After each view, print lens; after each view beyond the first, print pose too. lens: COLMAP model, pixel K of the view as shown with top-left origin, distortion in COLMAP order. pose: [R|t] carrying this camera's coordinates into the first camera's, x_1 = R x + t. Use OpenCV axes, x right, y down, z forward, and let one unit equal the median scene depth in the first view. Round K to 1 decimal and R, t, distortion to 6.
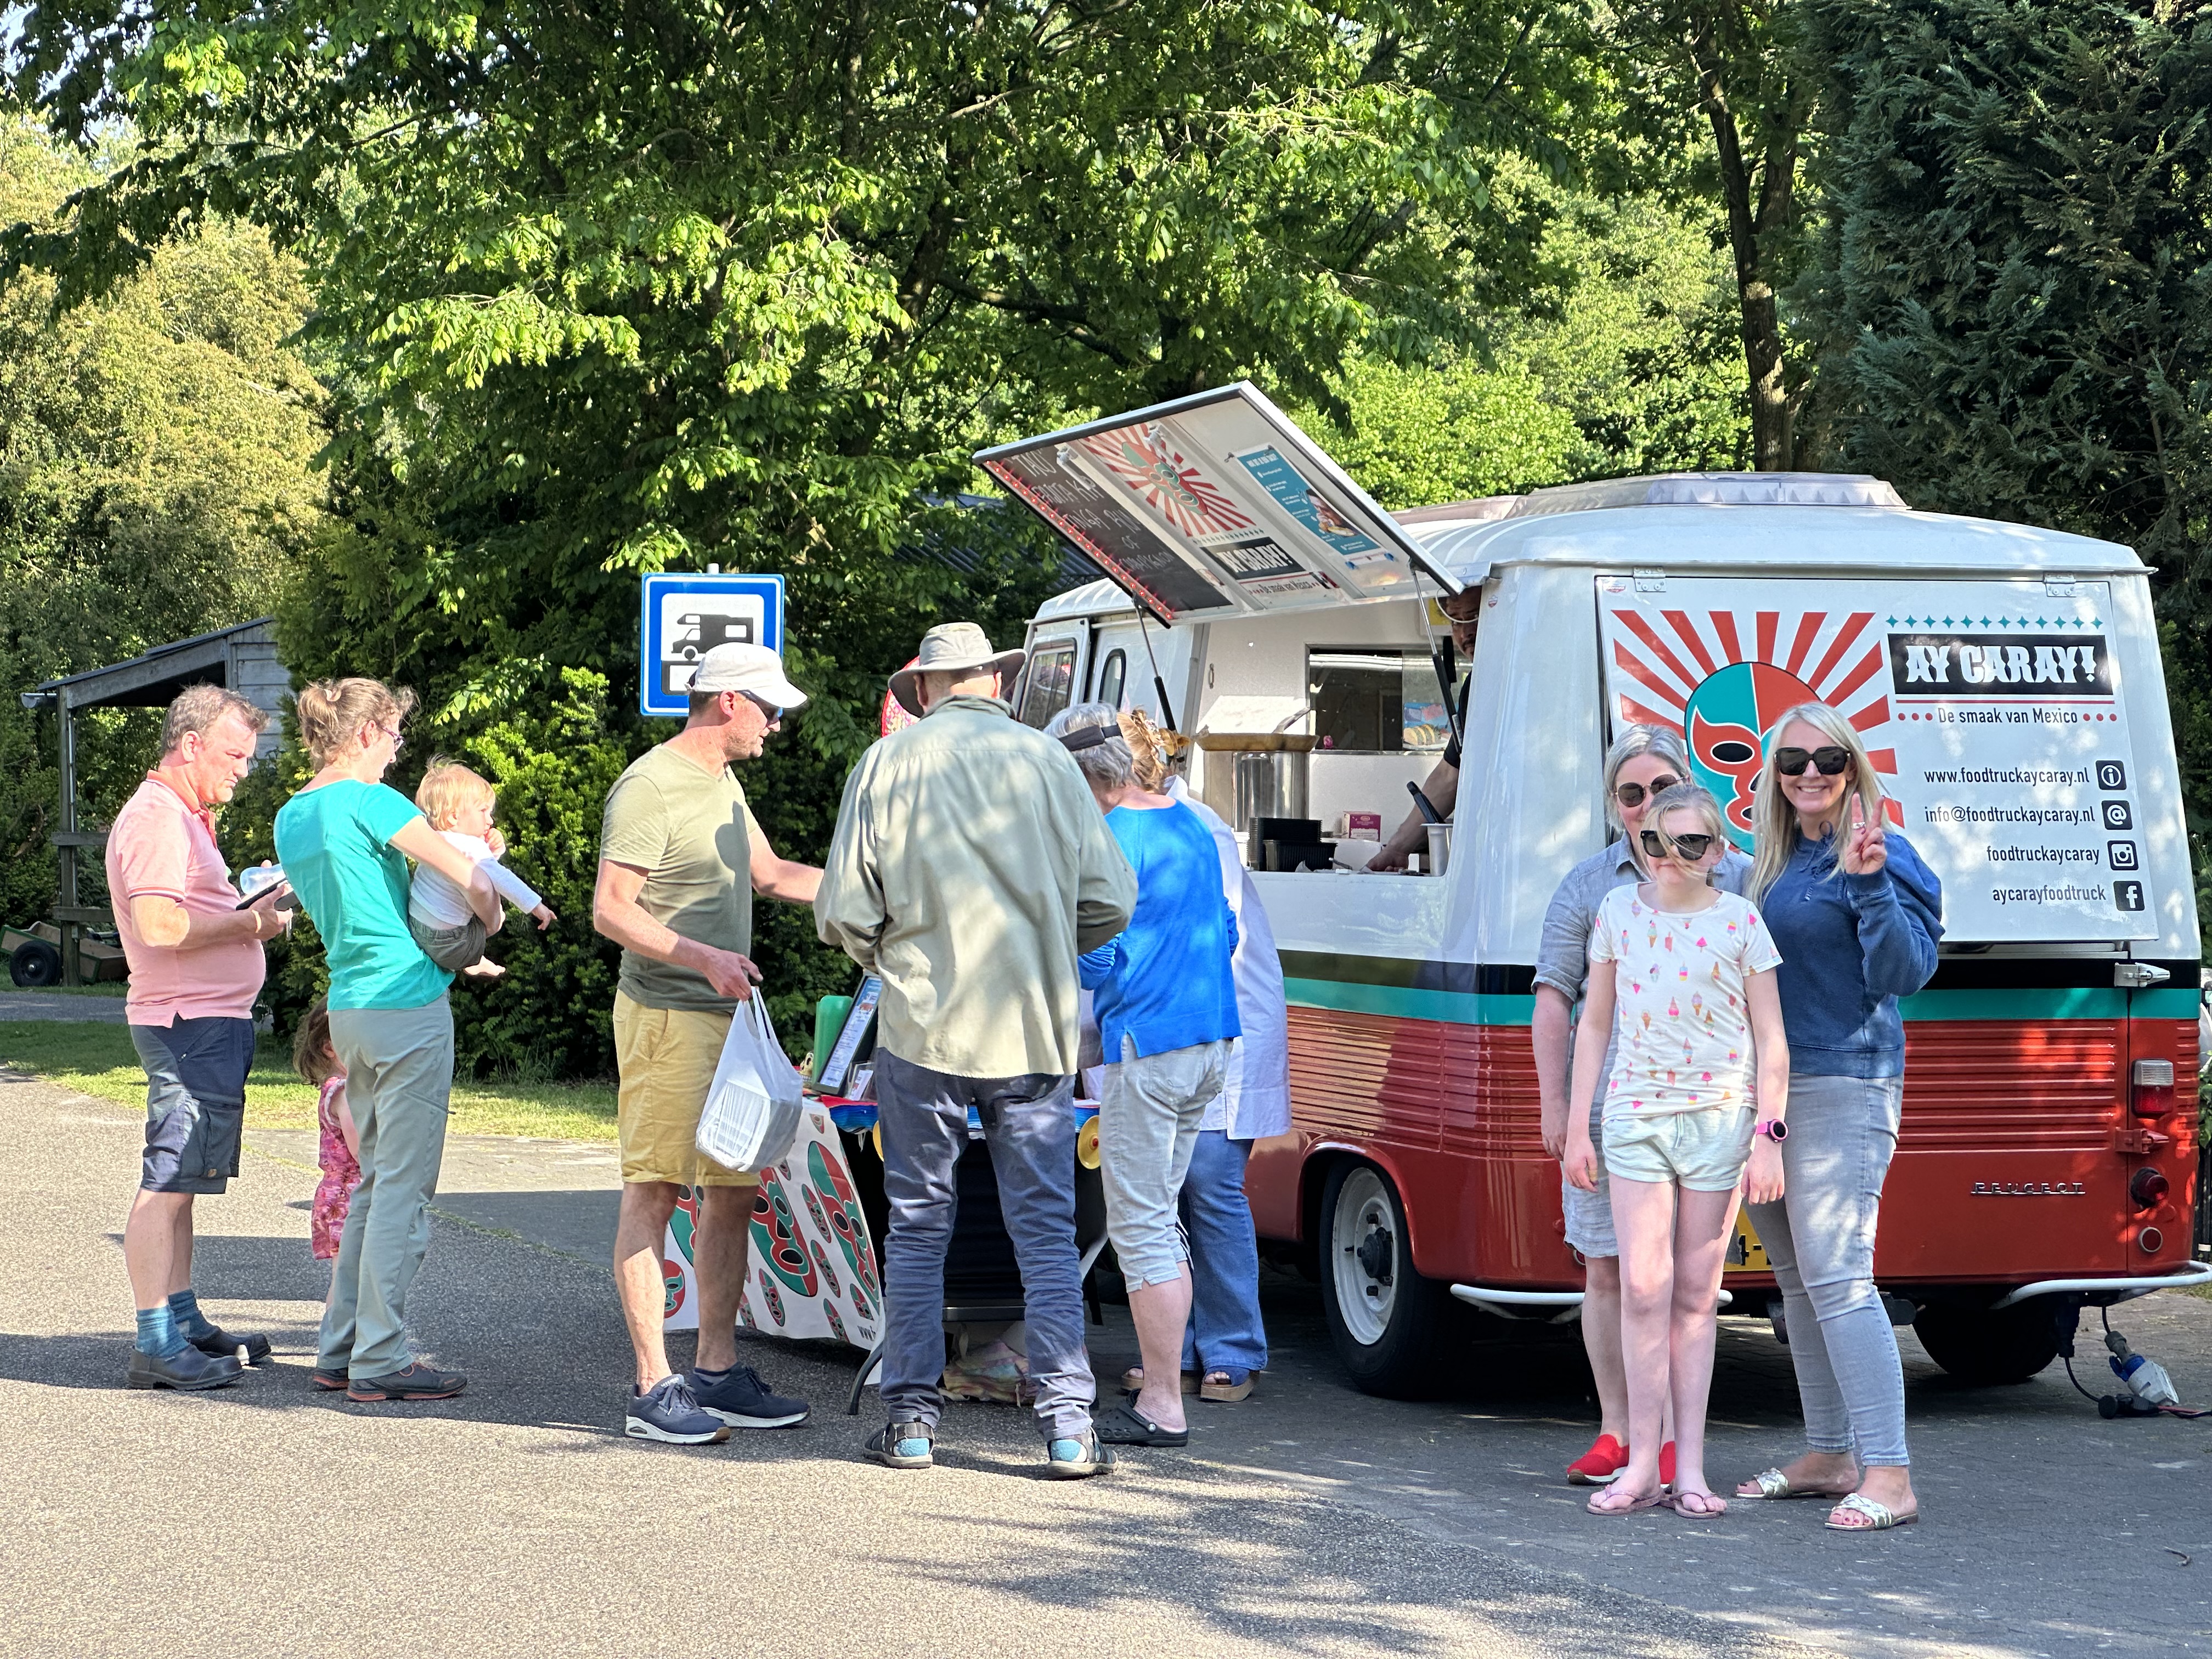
lens RADIAL K [[4975.9, 0, 1106.0], [0, 4975.9, 829.5], [0, 0, 1]] dist [0.053688, 0.174308]
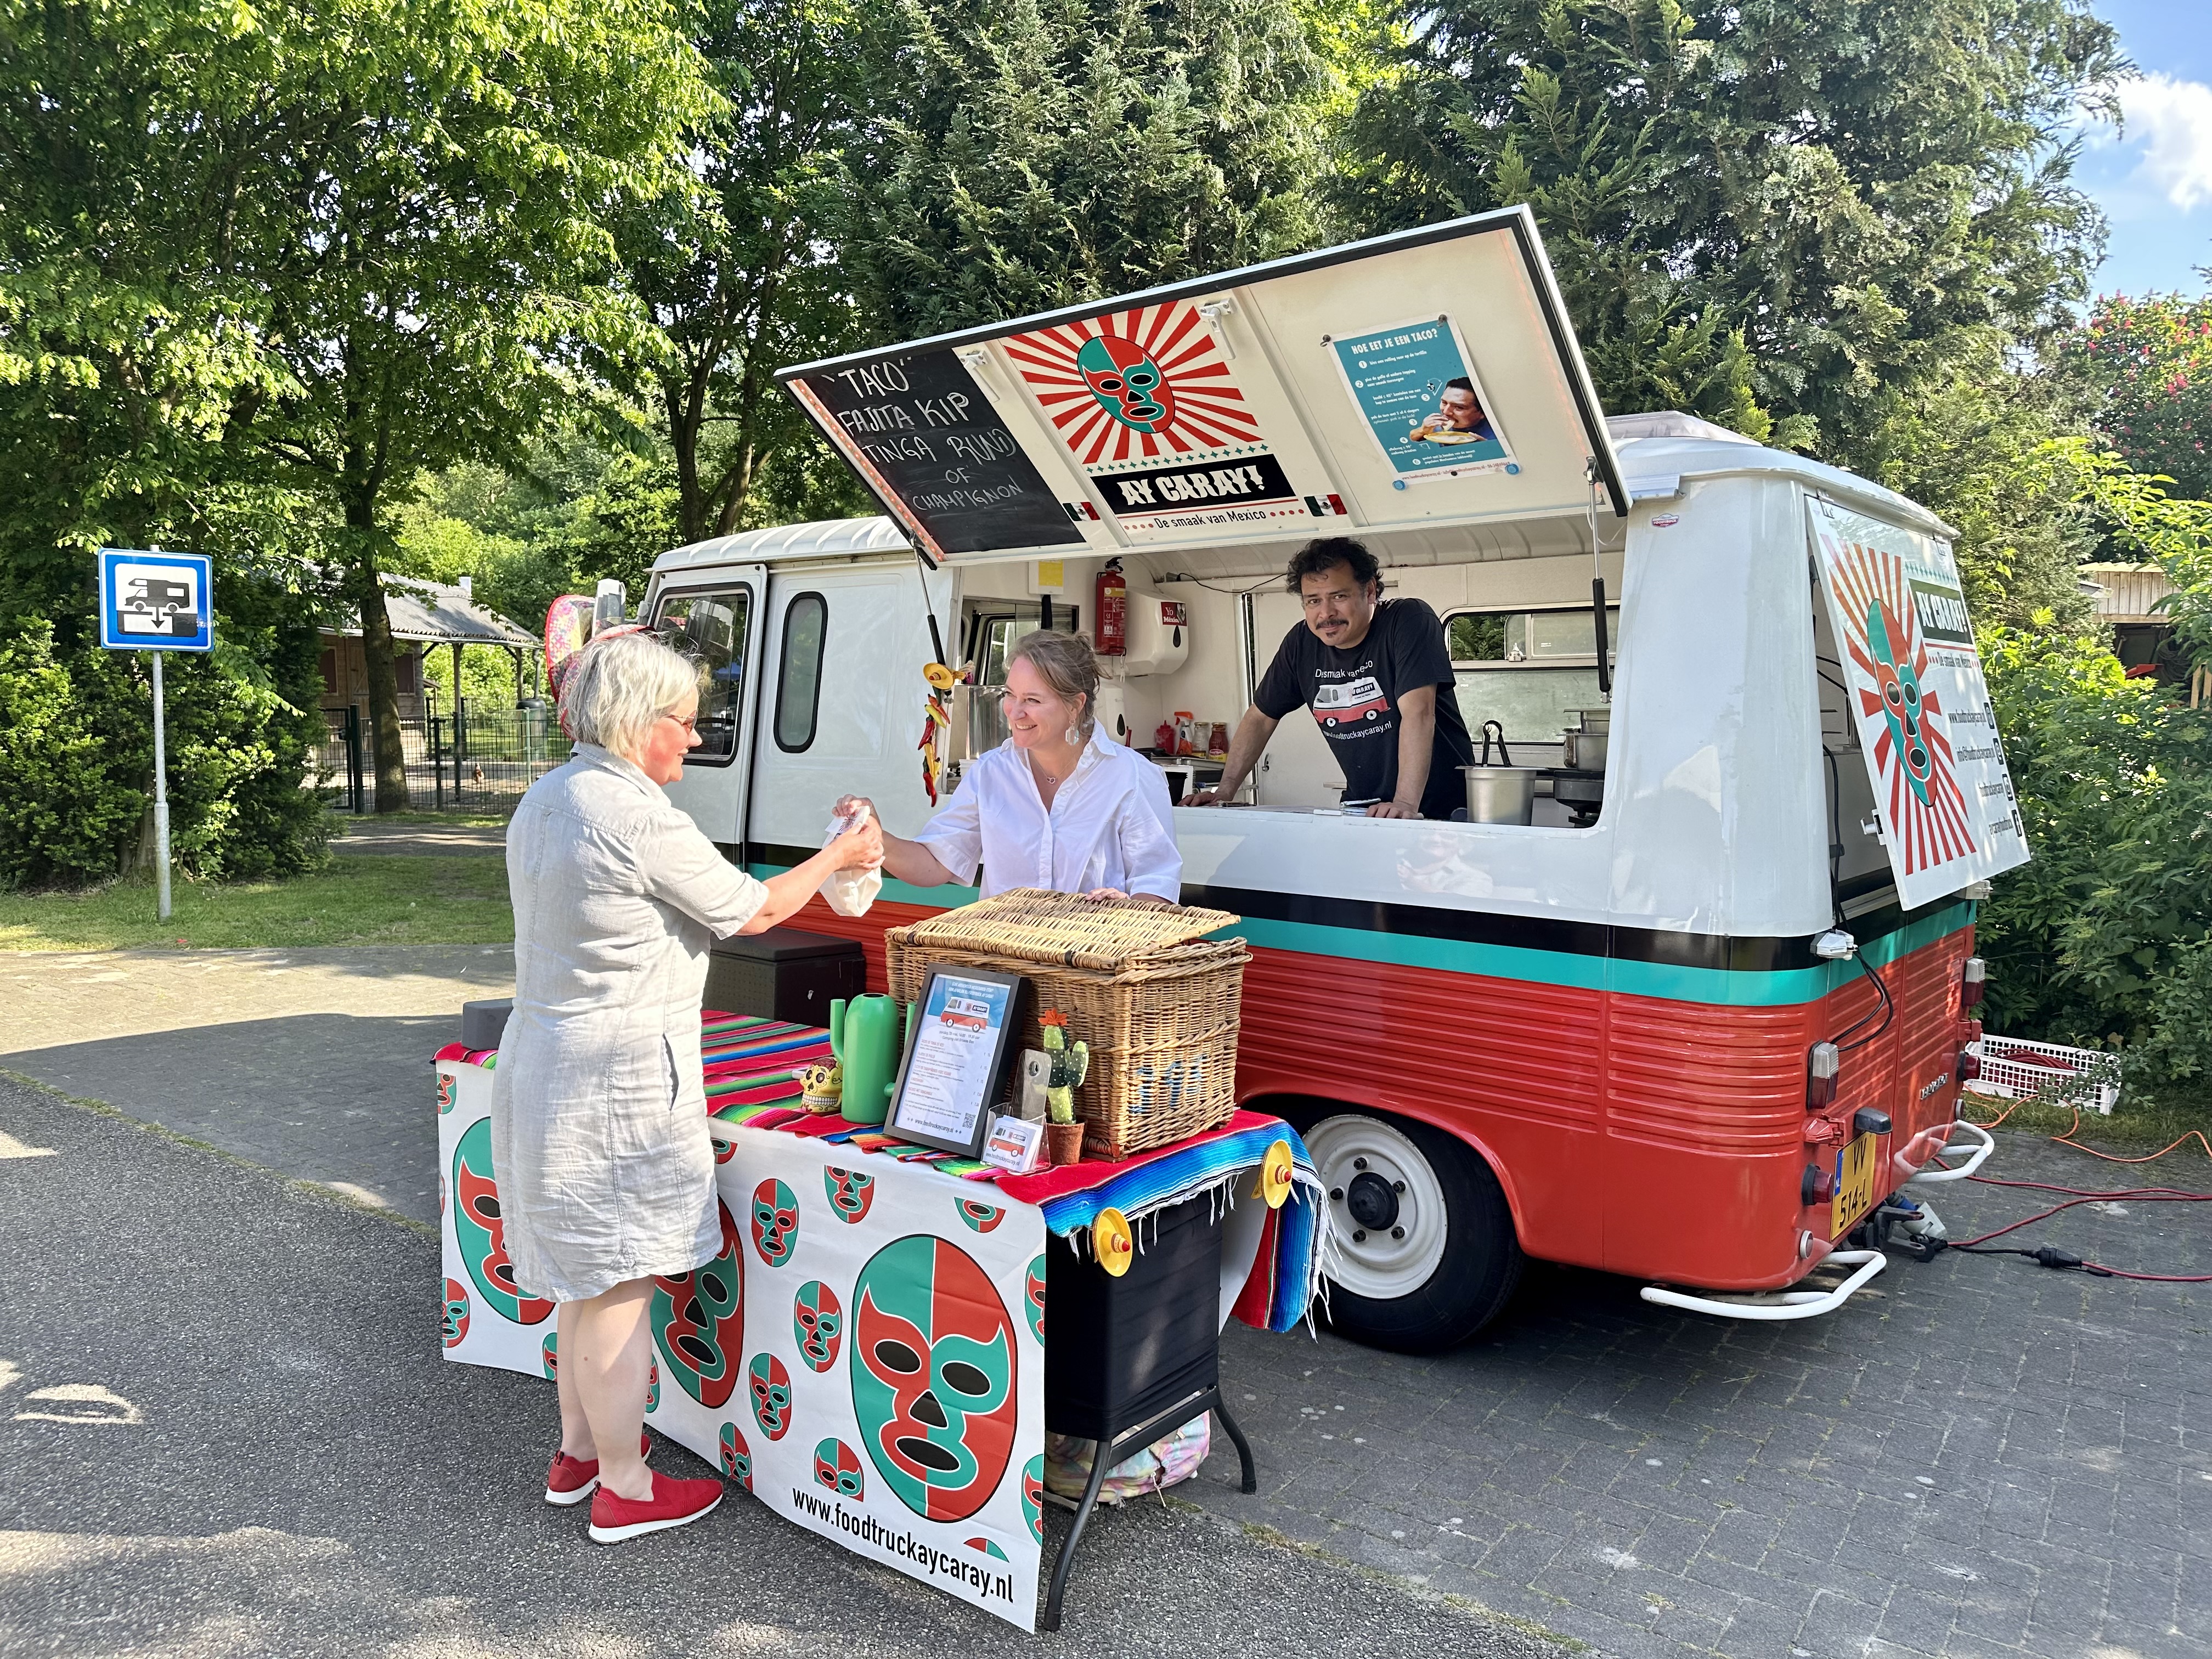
lens RADIAL K [[1532.7, 0, 1106.0], [0, 1532.7, 829.5], [0, 0, 1]] dist [0.000939, -0.001273]
pose [[0.837967, -0.041151, 0.544166, -0.093534], [-0.003422, 0.996737, 0.080645, -0.007440], [-0.545710, -0.069440, 0.835092, 0.469008]]
